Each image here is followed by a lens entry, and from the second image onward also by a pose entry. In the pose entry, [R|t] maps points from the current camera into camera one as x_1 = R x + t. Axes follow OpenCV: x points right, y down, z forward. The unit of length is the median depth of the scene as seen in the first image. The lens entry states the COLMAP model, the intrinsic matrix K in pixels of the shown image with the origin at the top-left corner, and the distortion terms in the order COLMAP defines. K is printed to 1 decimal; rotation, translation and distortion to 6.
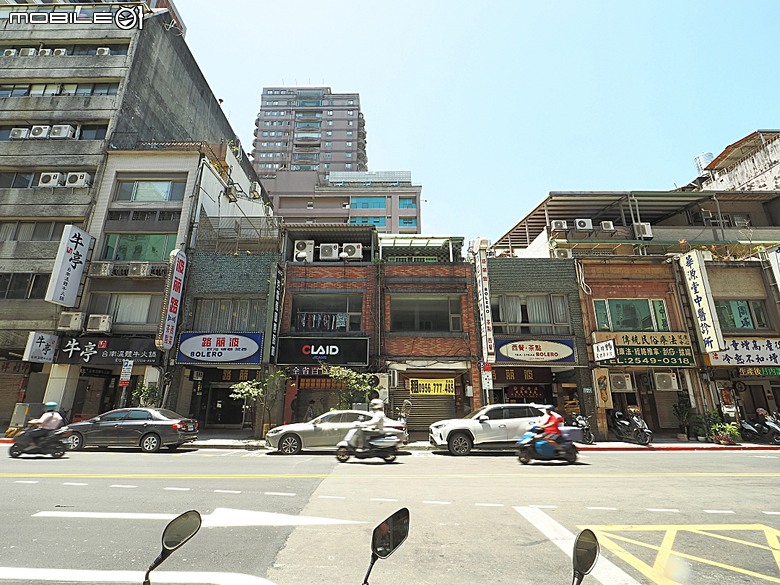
lens RADIAL K [[370.4, 0, 379.5], [0, 370.4, 291.2], [0, 0, 1]] dist [-0.011371, -0.000196]
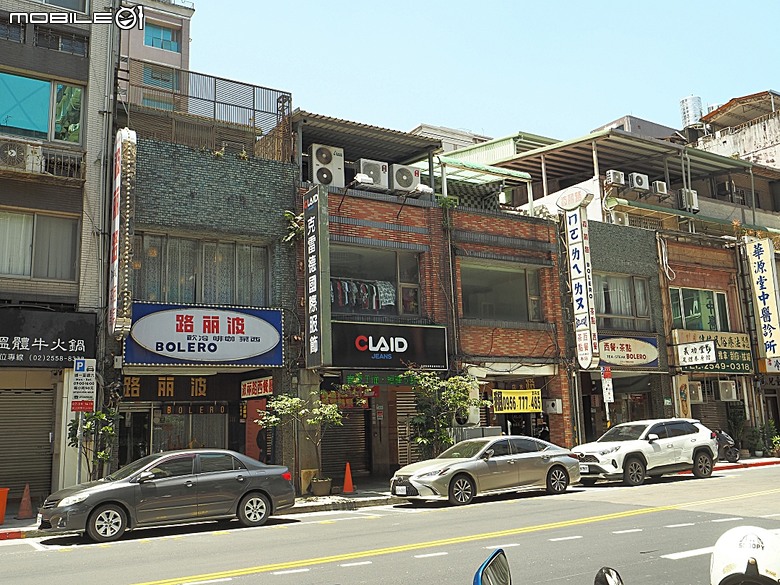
lens RADIAL K [[722.8, 0, 390.0], [0, 722.8, 292.5], [0, 0, 1]] dist [-0.004451, -0.000151]
pose [[0.850899, 0.060042, 0.521887, -0.754141], [-0.109291, 0.991943, 0.064070, 0.000264], [-0.513835, -0.111554, 0.850605, 0.010682]]
